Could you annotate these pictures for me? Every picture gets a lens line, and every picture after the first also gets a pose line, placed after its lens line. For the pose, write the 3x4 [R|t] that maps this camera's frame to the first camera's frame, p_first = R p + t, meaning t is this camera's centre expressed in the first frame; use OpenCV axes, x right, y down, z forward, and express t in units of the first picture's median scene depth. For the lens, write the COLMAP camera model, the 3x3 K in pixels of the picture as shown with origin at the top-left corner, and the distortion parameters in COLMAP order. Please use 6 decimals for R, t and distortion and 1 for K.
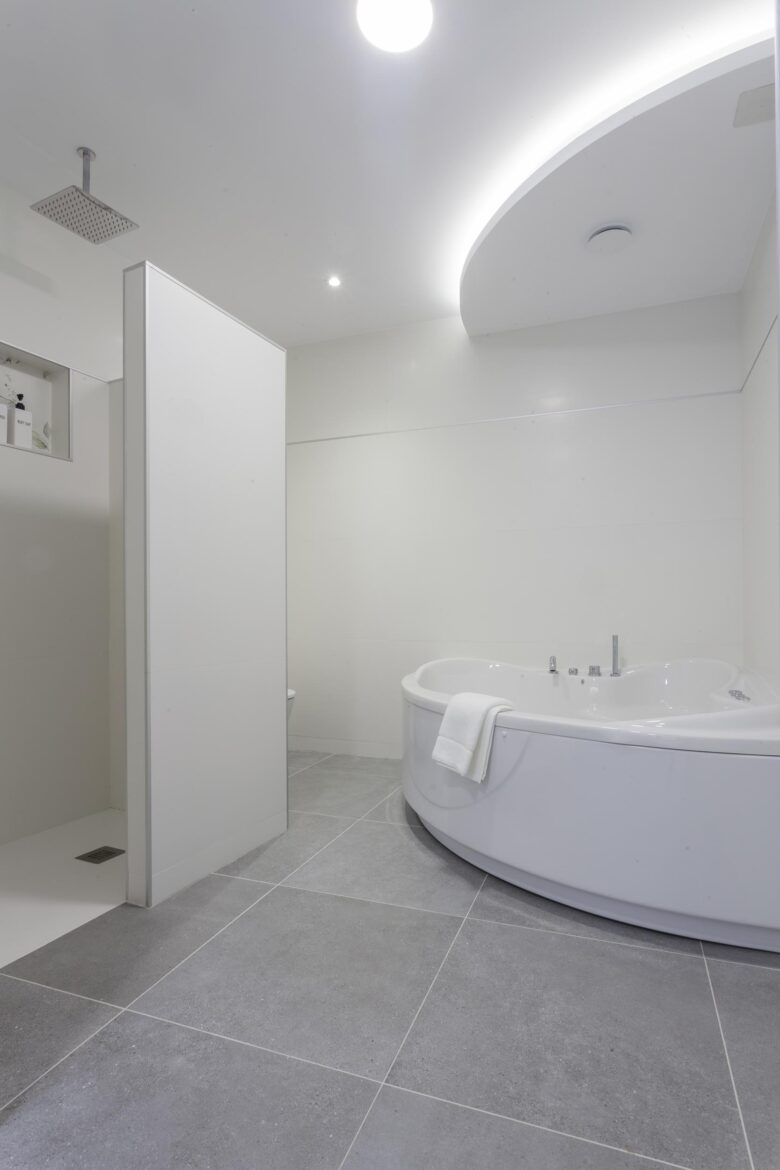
lens RADIAL K [[600.6, 0, 441.0], [0, 600.6, 602.5], [0, 0, 1]] dist [-0.011146, 0.006246]
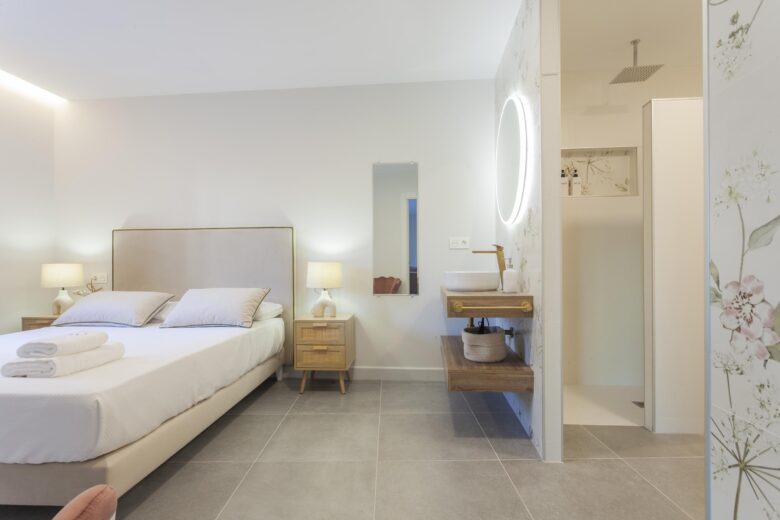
lens RADIAL K [[400.4, 0, 403.9], [0, 400.4, 264.4], [0, 0, 1]] dist [-0.011146, 0.006246]
pose [[0.371855, 0.004362, -0.928281, 0.389070], [0.006292, 0.999954, 0.007220, -0.048802], [0.928270, -0.008525, 0.371810, -0.217965]]
